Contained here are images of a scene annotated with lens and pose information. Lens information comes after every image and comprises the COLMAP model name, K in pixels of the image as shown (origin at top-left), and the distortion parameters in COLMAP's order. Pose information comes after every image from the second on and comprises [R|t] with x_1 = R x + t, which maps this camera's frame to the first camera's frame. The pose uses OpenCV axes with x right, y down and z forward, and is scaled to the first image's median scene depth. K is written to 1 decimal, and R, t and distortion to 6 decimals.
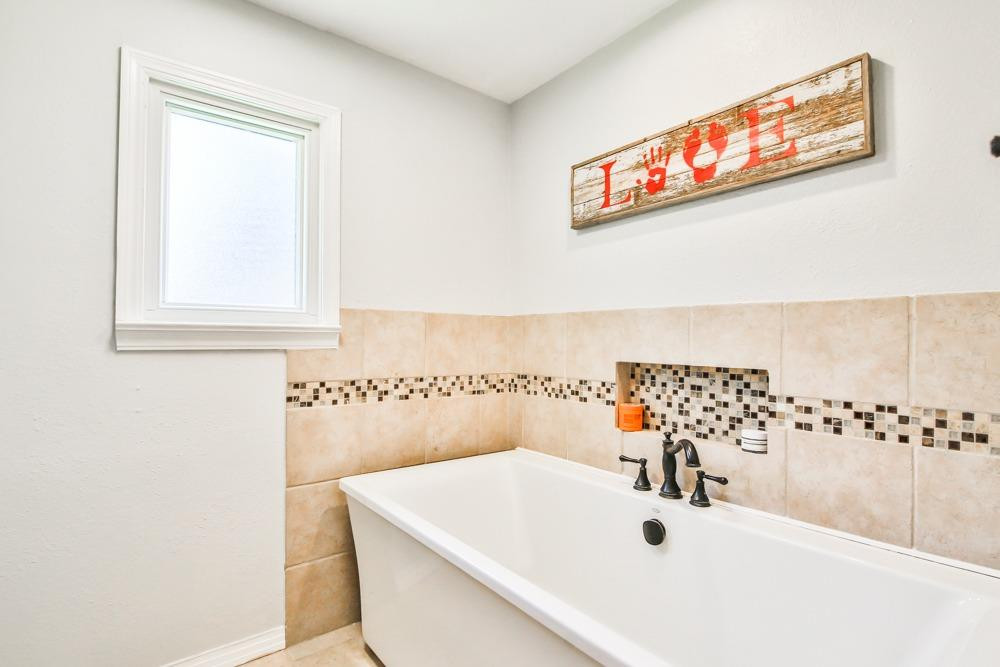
lens RADIAL K [[489.3, 0, 497.9], [0, 489.3, 334.0], [0, 0, 1]] dist [-0.004032, -0.002148]
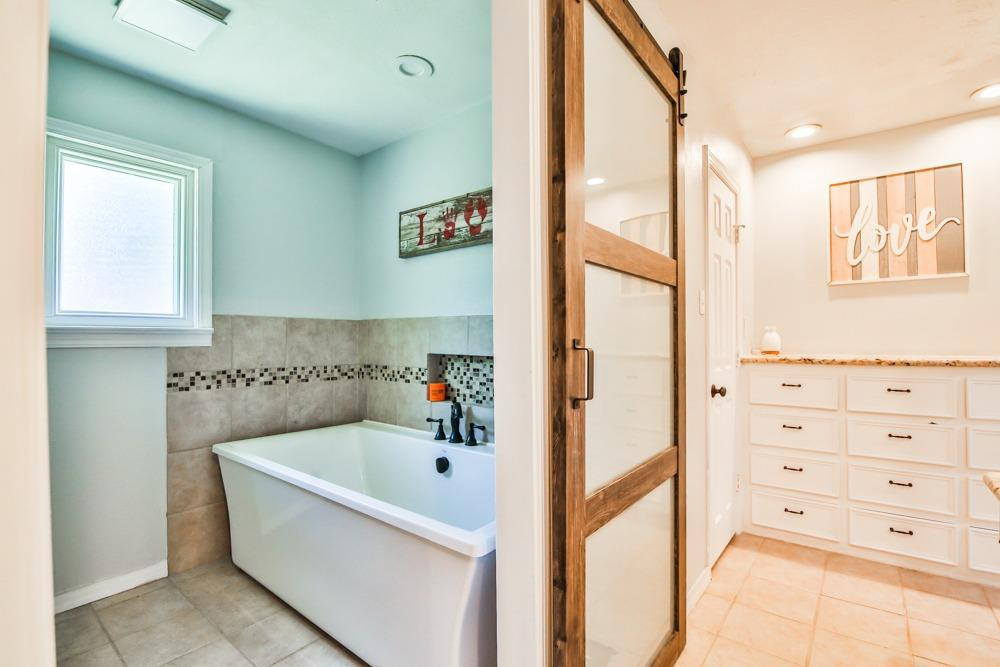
lens RADIAL K [[458.4, 0, 497.5], [0, 458.4, 333.2], [0, 0, 1]] dist [-0.013148, -0.000726]
pose [[0.973301, -0.001574, 0.229528, 0.134706], [0.000813, 0.999994, 0.003410, -0.007263], [-0.229532, -0.003132, 0.973296, -0.351413]]
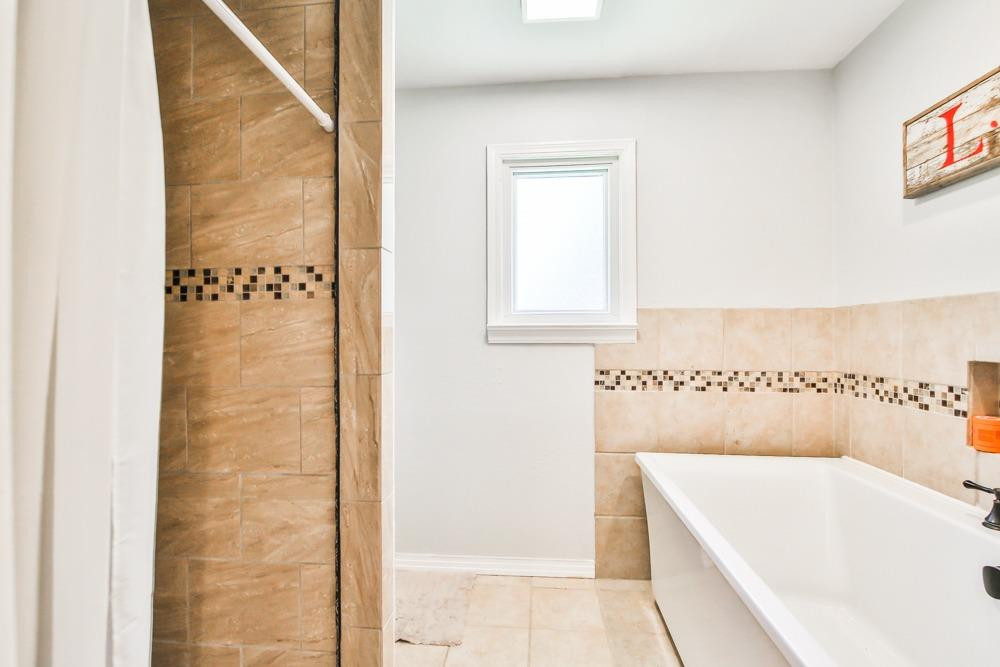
lens RADIAL K [[469.4, 0, 497.5], [0, 469.4, 334.8], [0, 0, 1]] dist [-0.003706, -0.003773]
pose [[0.728618, -0.007360, -0.684881, 0.205559], [0.014212, 0.999889, 0.004375, 0.000848], [0.684773, -0.012921, 0.728642, -0.051207]]
